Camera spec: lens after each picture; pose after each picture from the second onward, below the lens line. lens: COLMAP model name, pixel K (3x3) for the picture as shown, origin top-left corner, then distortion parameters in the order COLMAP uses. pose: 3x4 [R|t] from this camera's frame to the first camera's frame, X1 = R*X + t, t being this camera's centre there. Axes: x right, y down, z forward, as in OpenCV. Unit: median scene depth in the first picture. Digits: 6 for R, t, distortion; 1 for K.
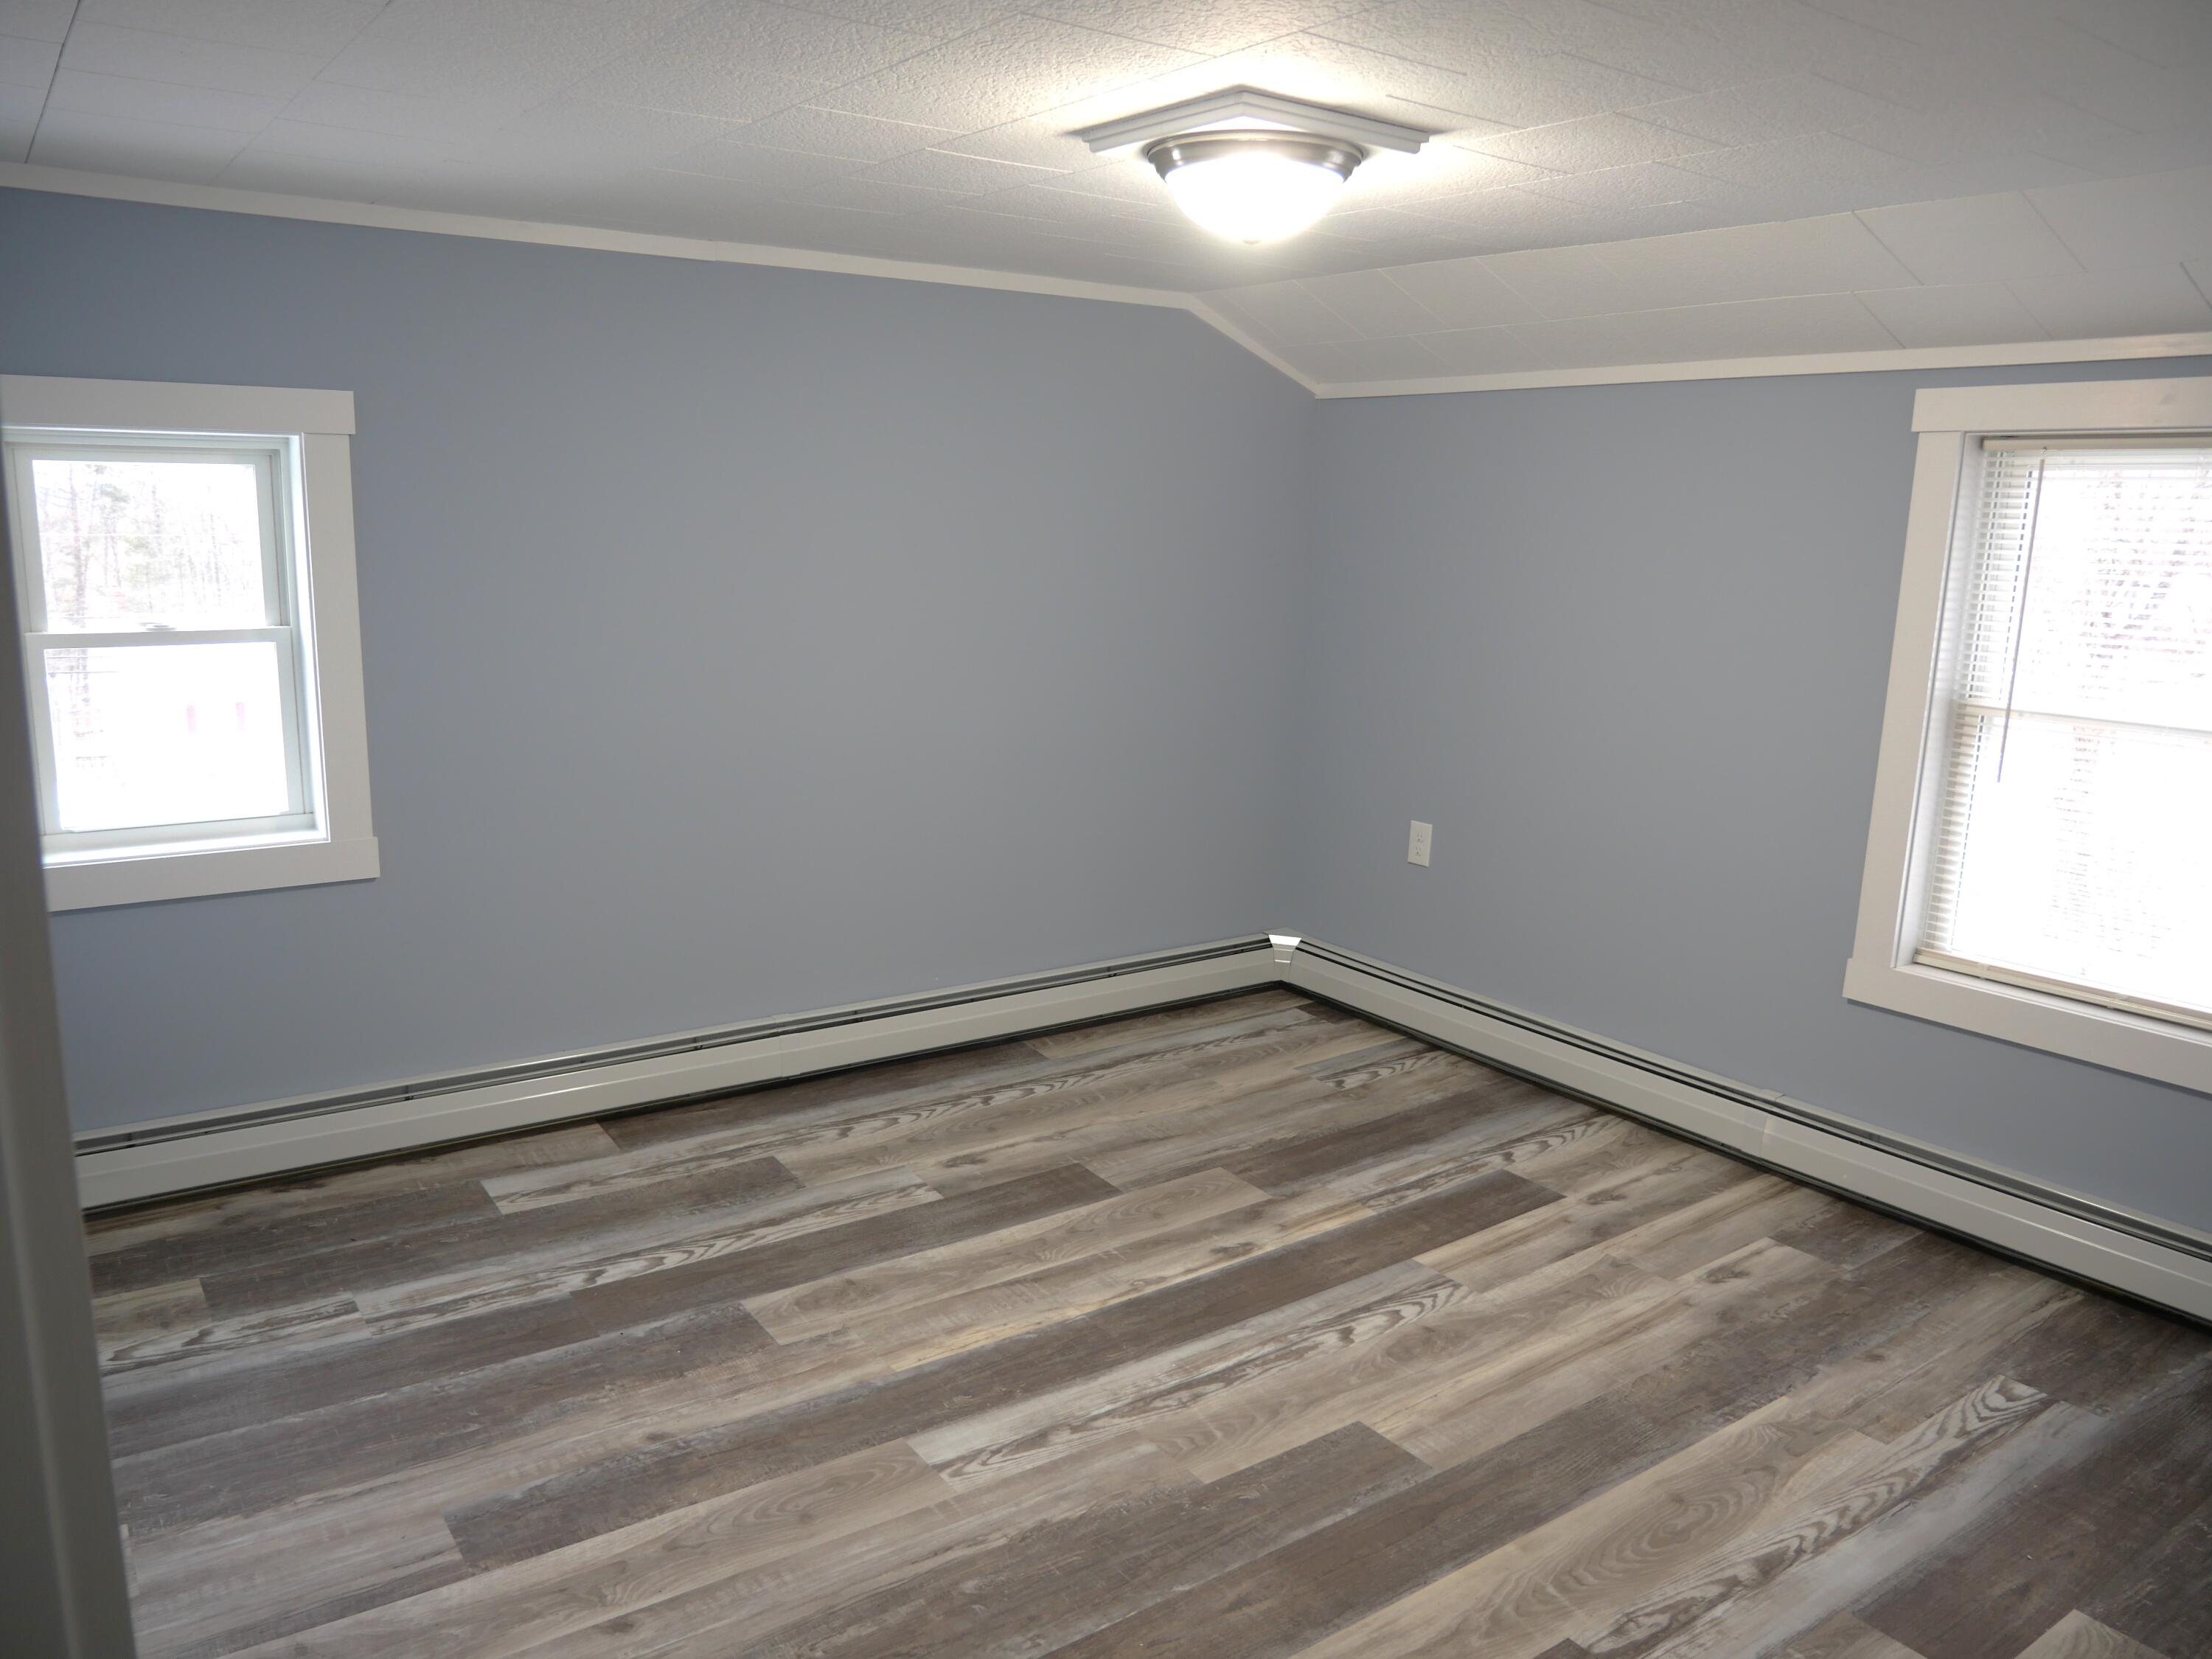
lens RADIAL K [[1644.5, 0, 1099.0], [0, 1644.5, 832.0], [0, 0, 1]] dist [0.002637, 0.003903]
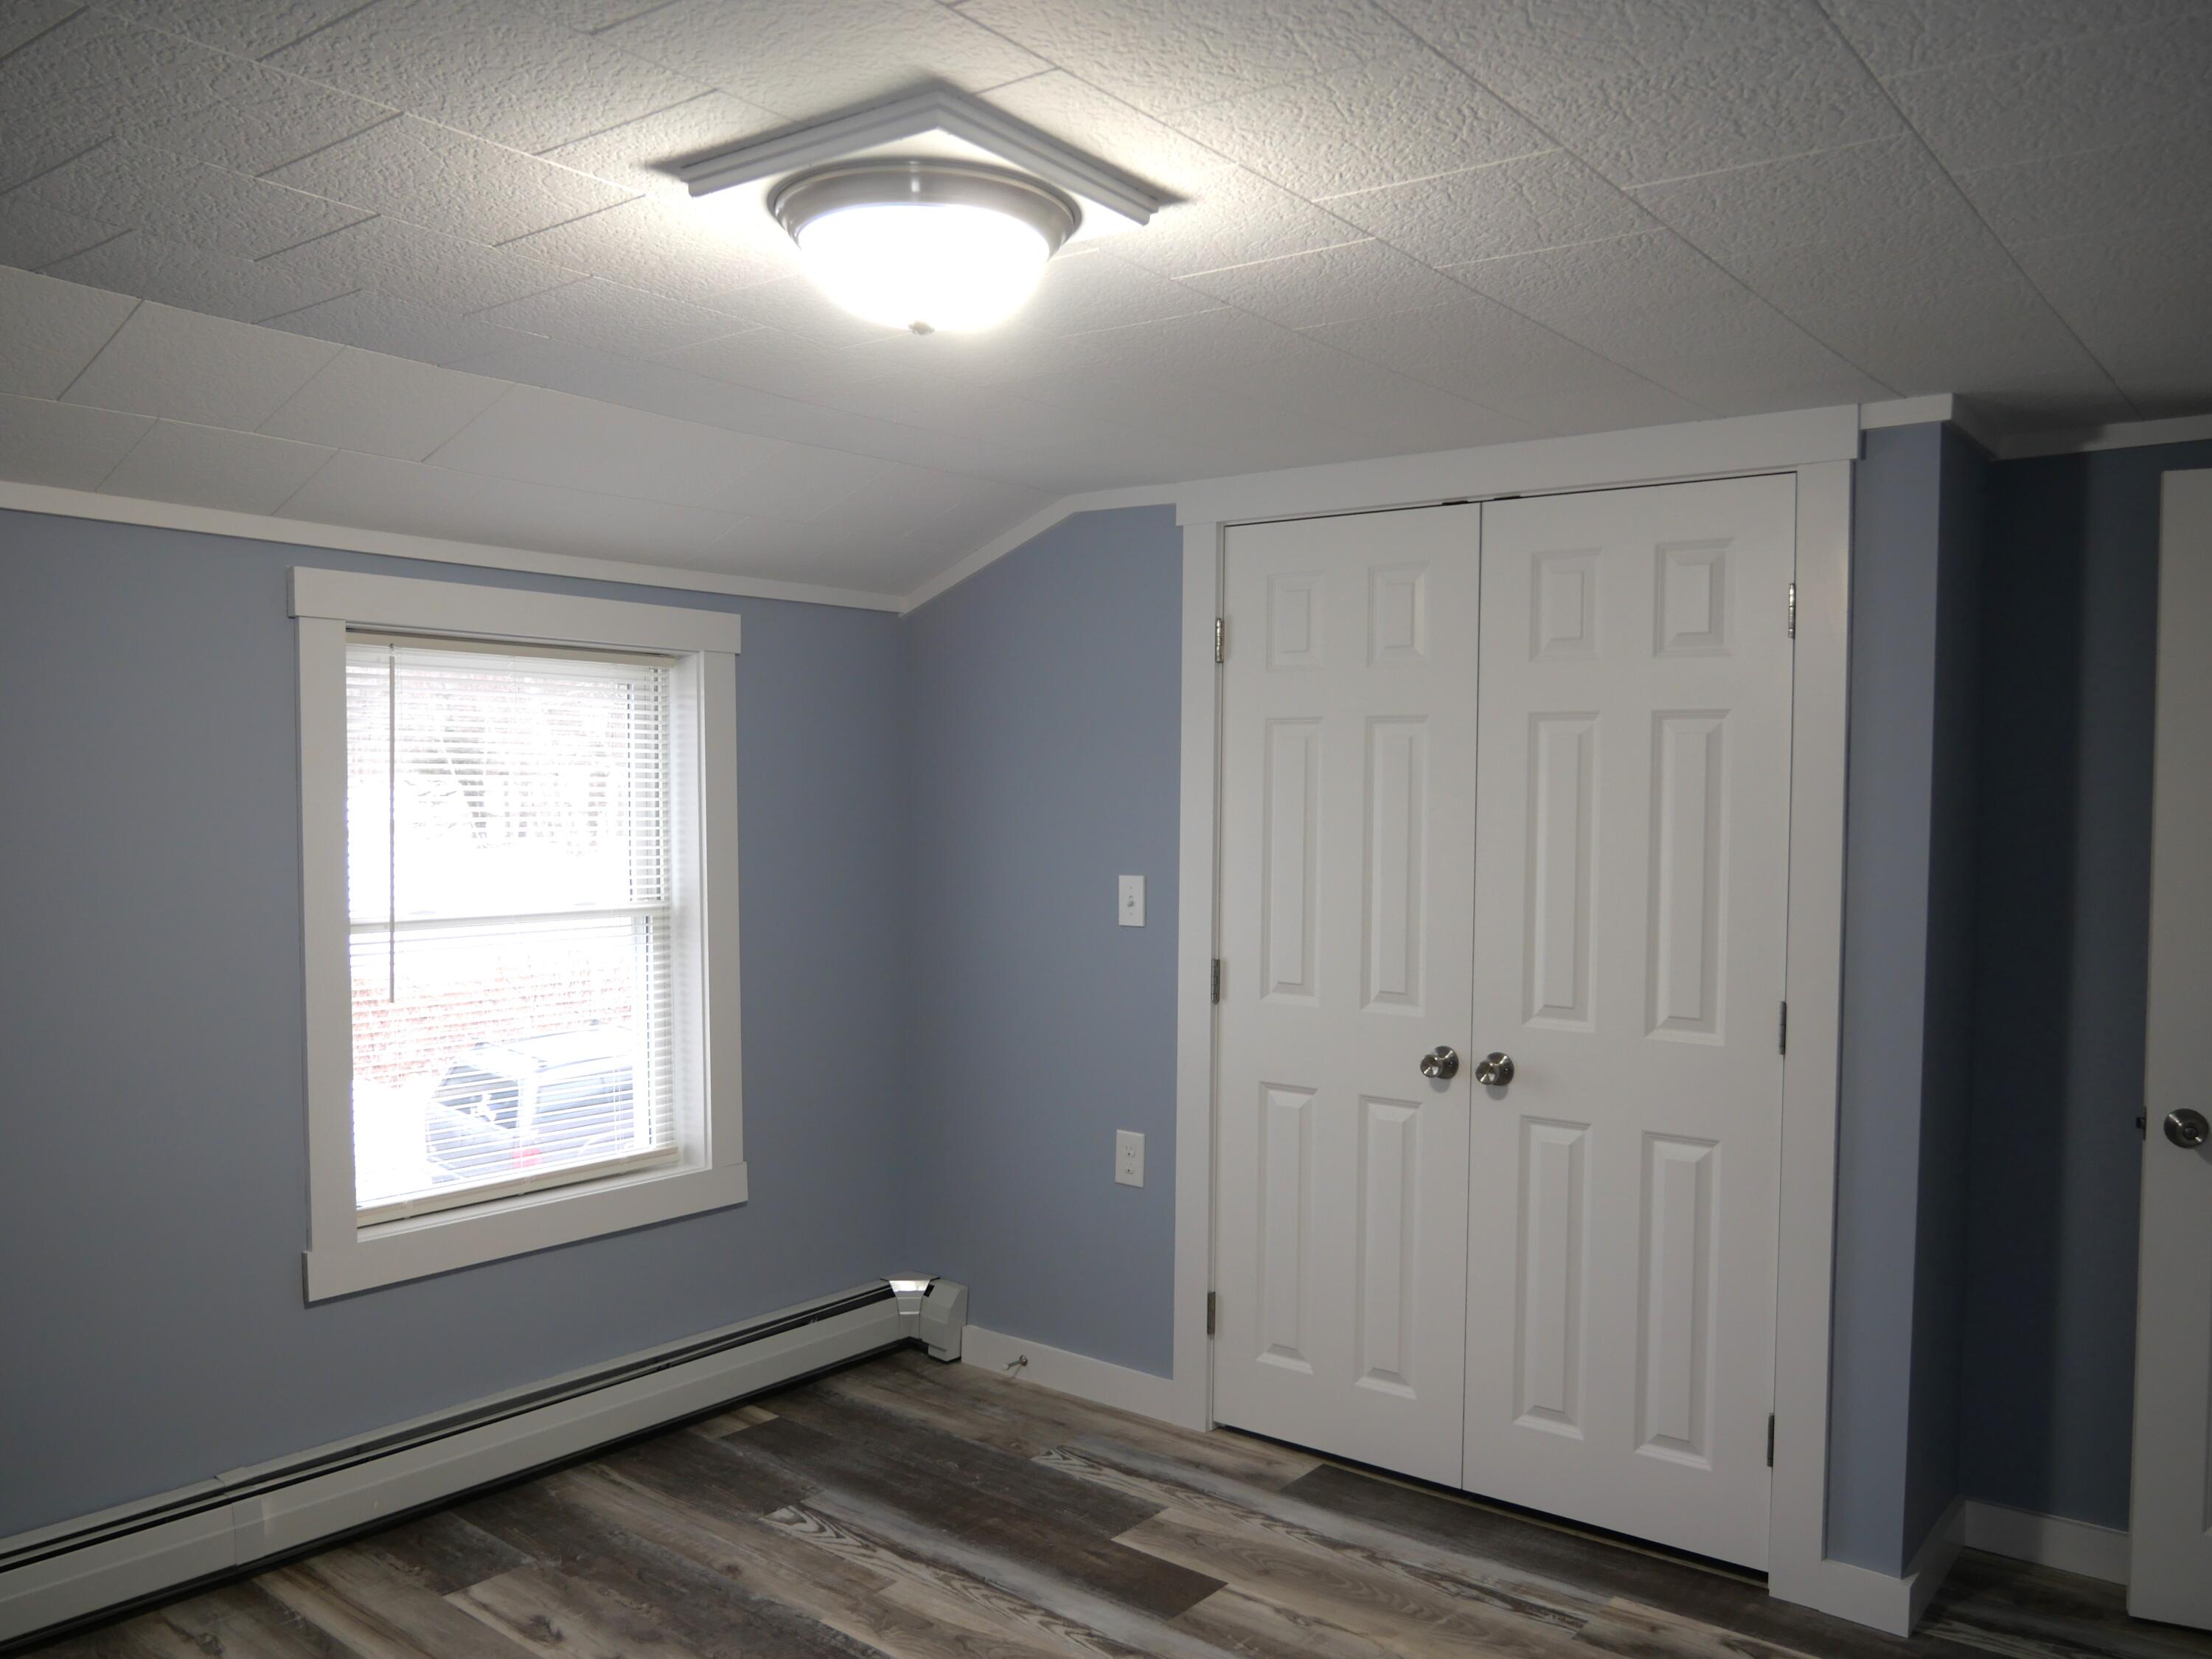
lens RADIAL K [[1699.5, 0, 1088.7], [0, 1699.5, 878.2], [0, 0, 1]] dist [0.001394, -0.001145]
pose [[-0.254571, -0.062837, 0.965011, -0.477758], [0.180493, 0.977265, 0.111249, -0.138521], [-0.950061, 0.202498, -0.237441, 0.877301]]
